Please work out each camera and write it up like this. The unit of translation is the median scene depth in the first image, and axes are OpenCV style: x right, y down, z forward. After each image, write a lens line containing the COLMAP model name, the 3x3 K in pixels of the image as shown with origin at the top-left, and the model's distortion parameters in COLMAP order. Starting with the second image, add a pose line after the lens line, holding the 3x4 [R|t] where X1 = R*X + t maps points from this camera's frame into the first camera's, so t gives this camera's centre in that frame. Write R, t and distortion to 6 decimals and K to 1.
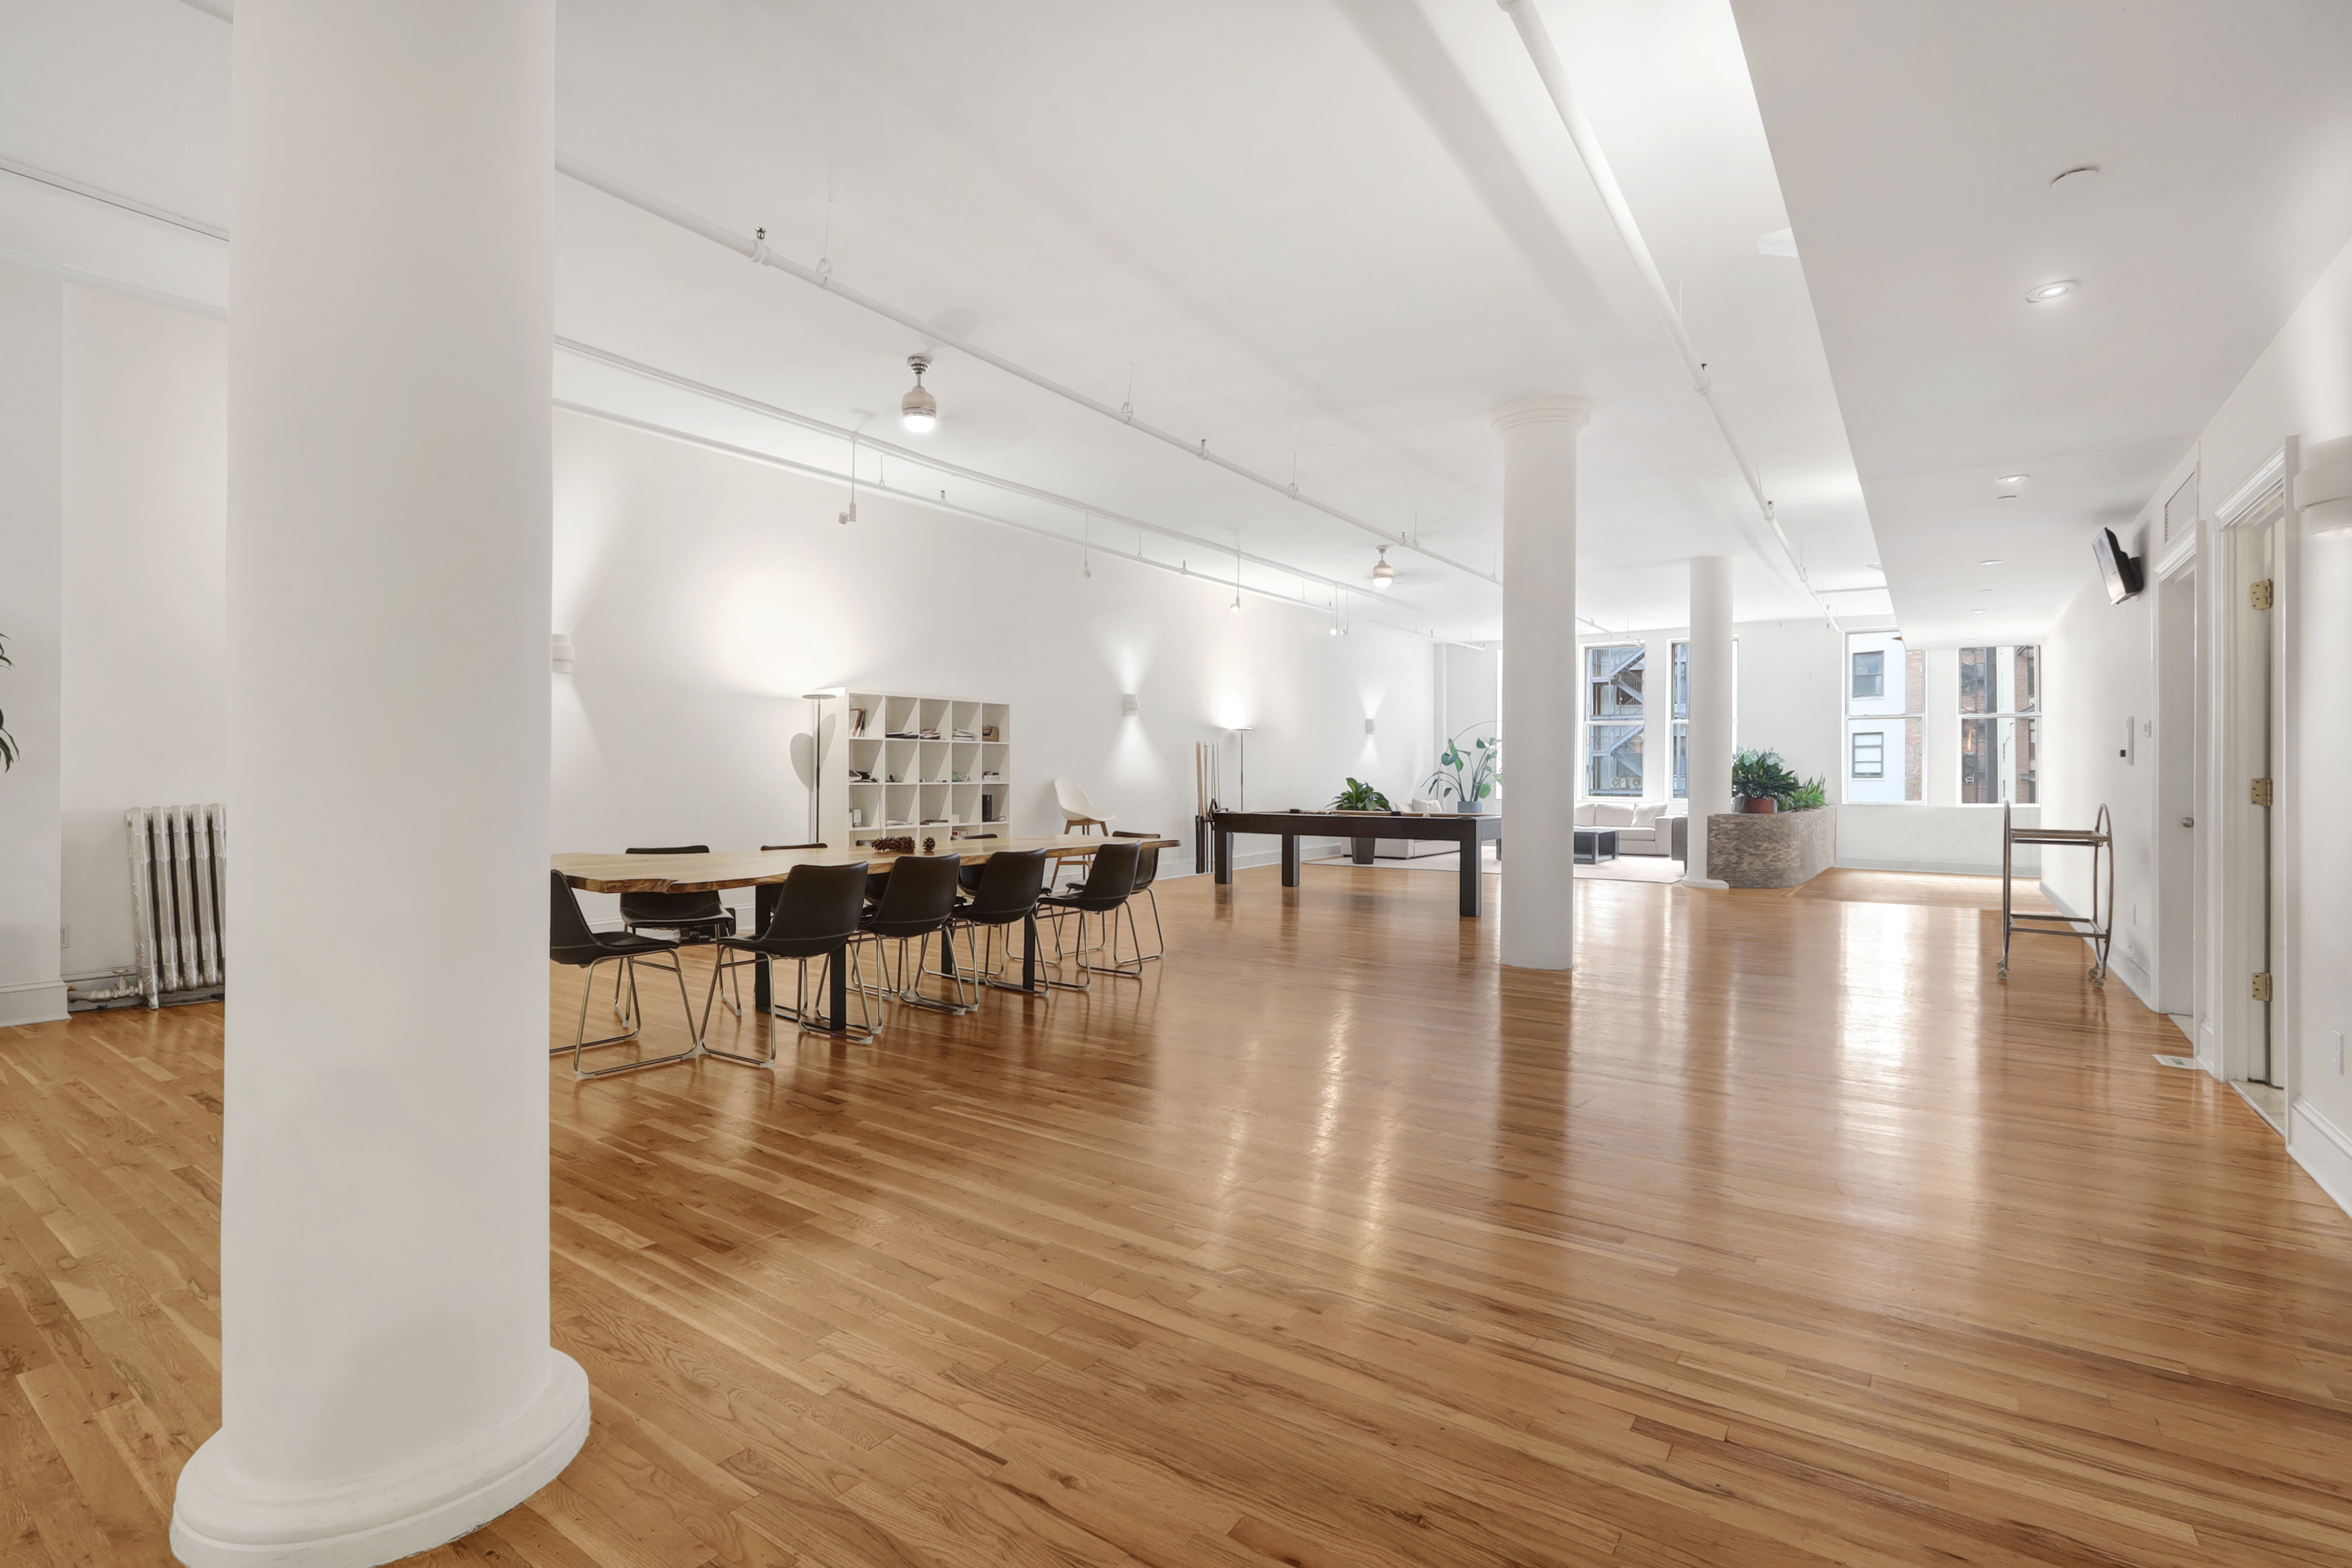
lens RADIAL K [[1092.9, 0, 1176.0], [0, 1092.9, 784.0], [0, 0, 1]] dist [-0.002855, -0.000278]
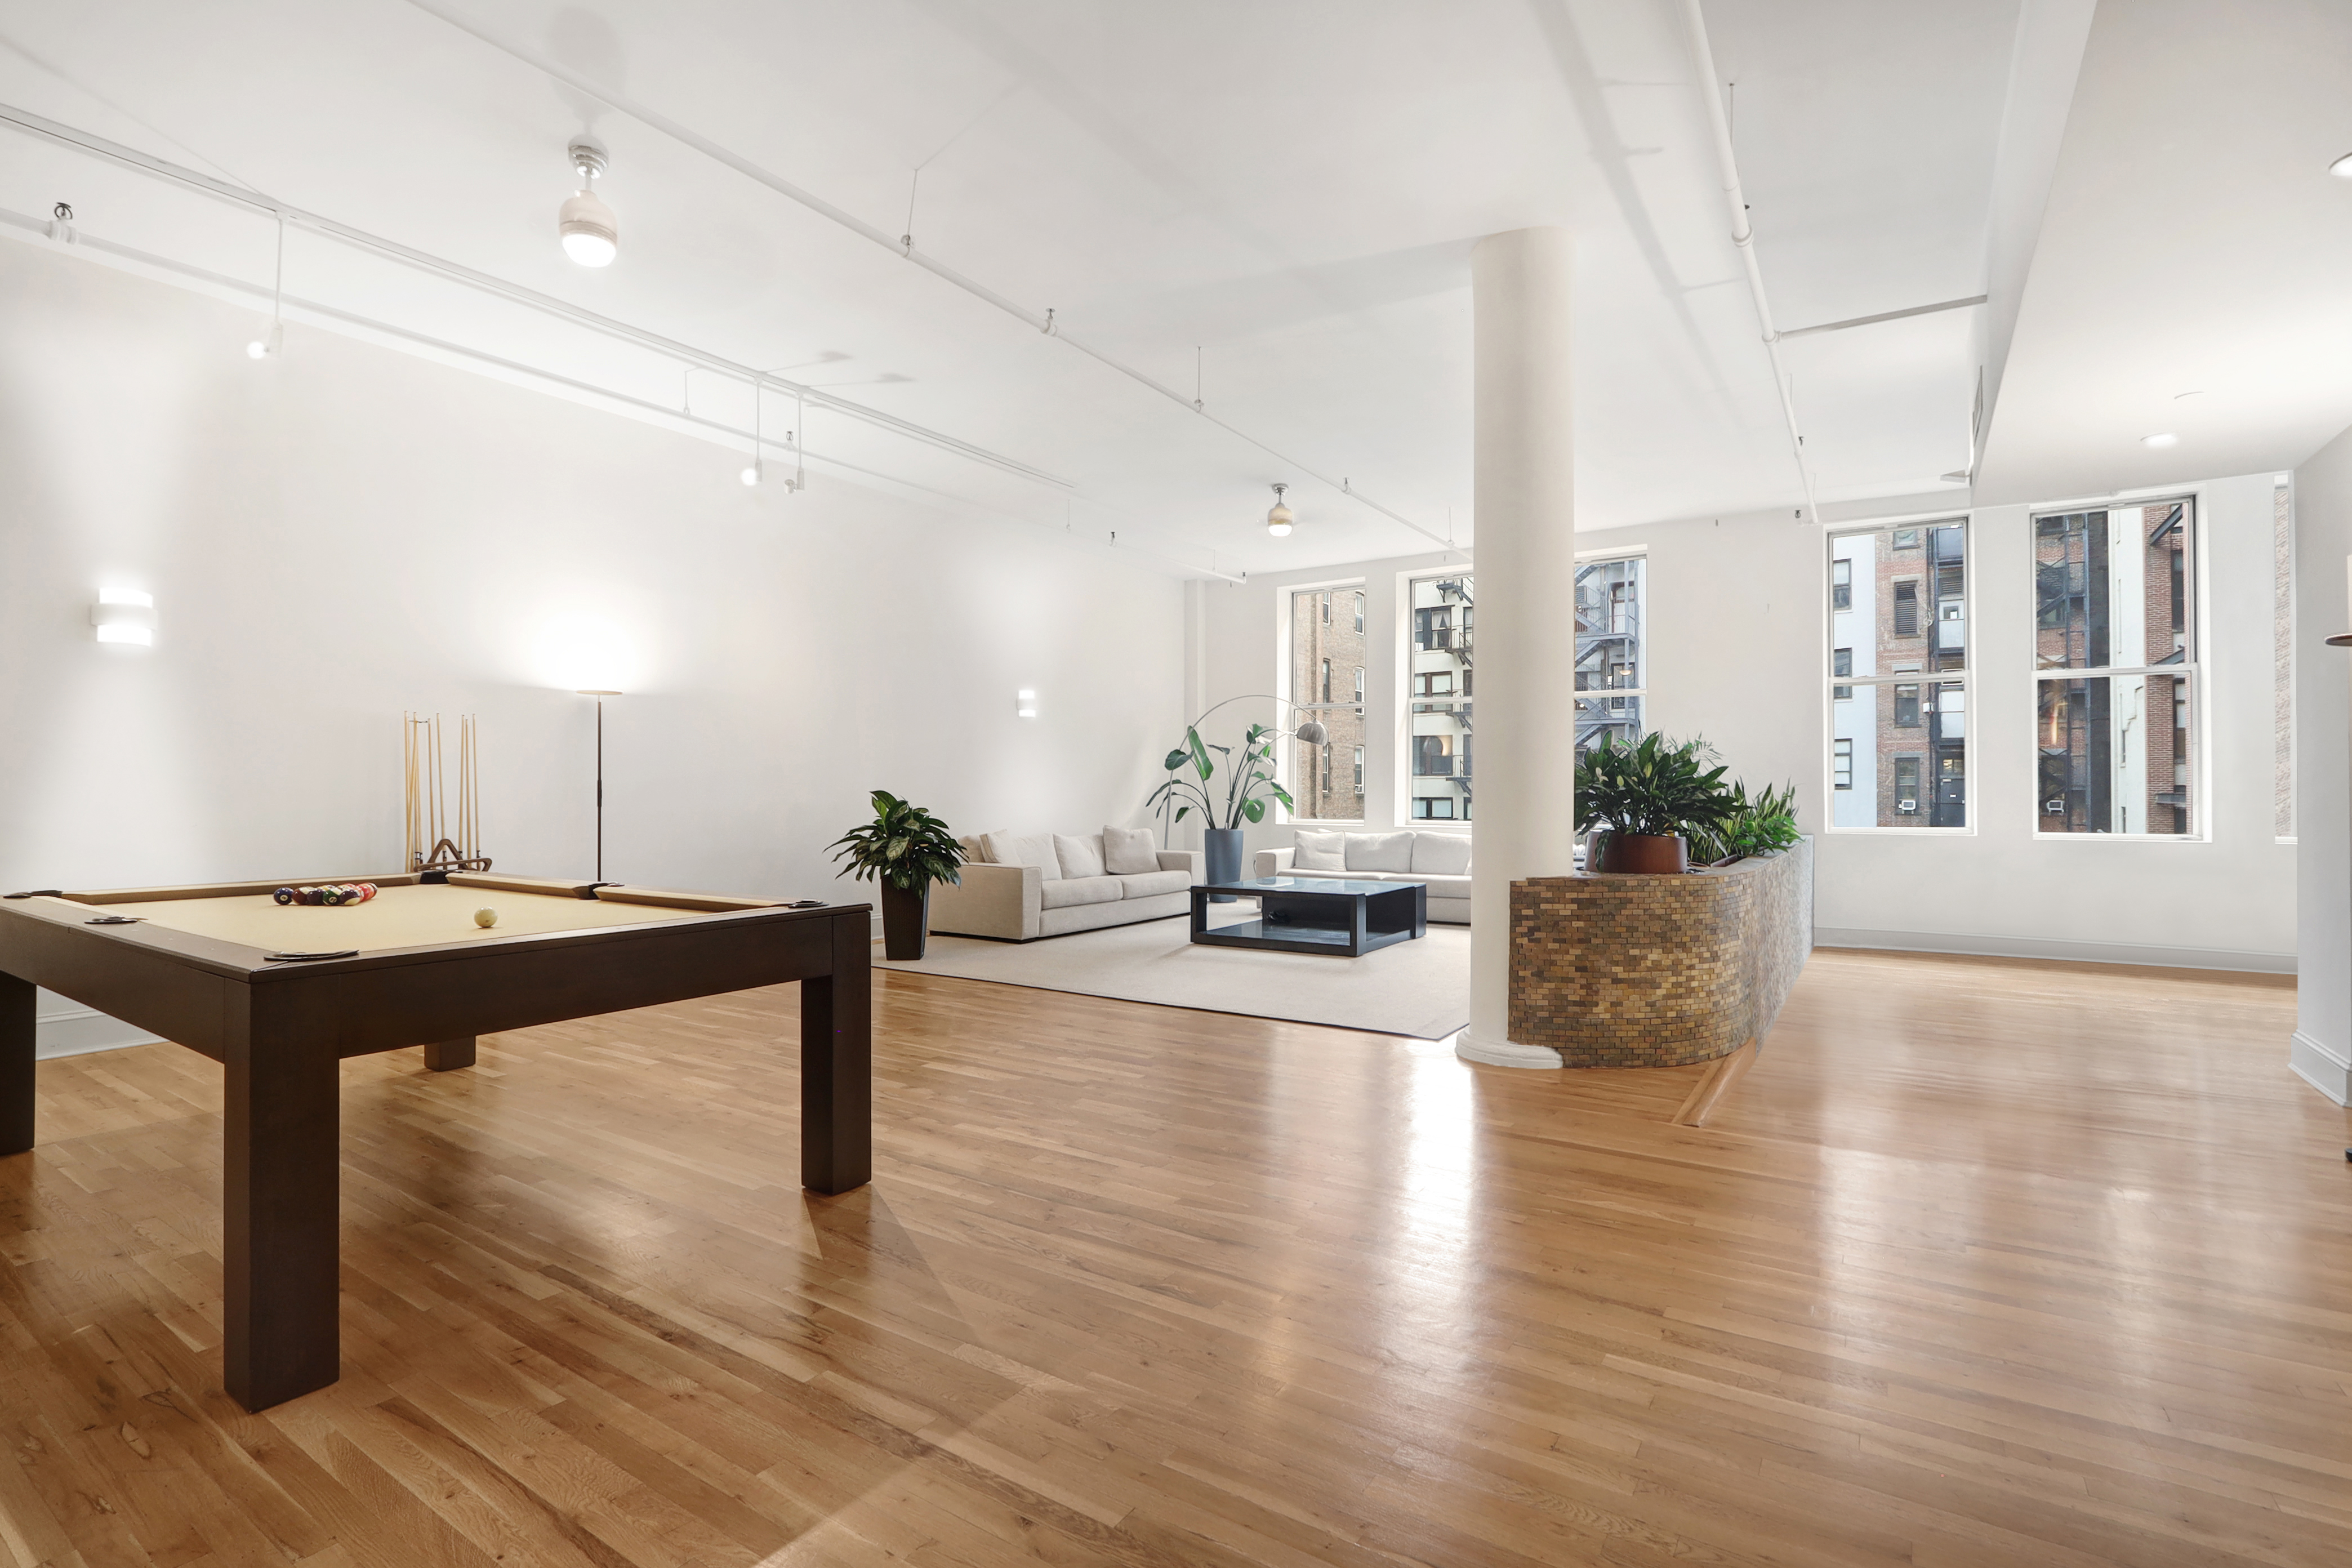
lens RADIAL K [[1082.0, 0, 1176.0], [0, 1082.0, 784.0], [0, 0, 1]] dist [0.000099, 0.000076]
pose [[0.999759, -0.003520, 0.021678, 0.287299], [0.003801, 0.999909, -0.012941, -0.001668], [-0.021631, 0.013020, 0.999681, 0.489905]]
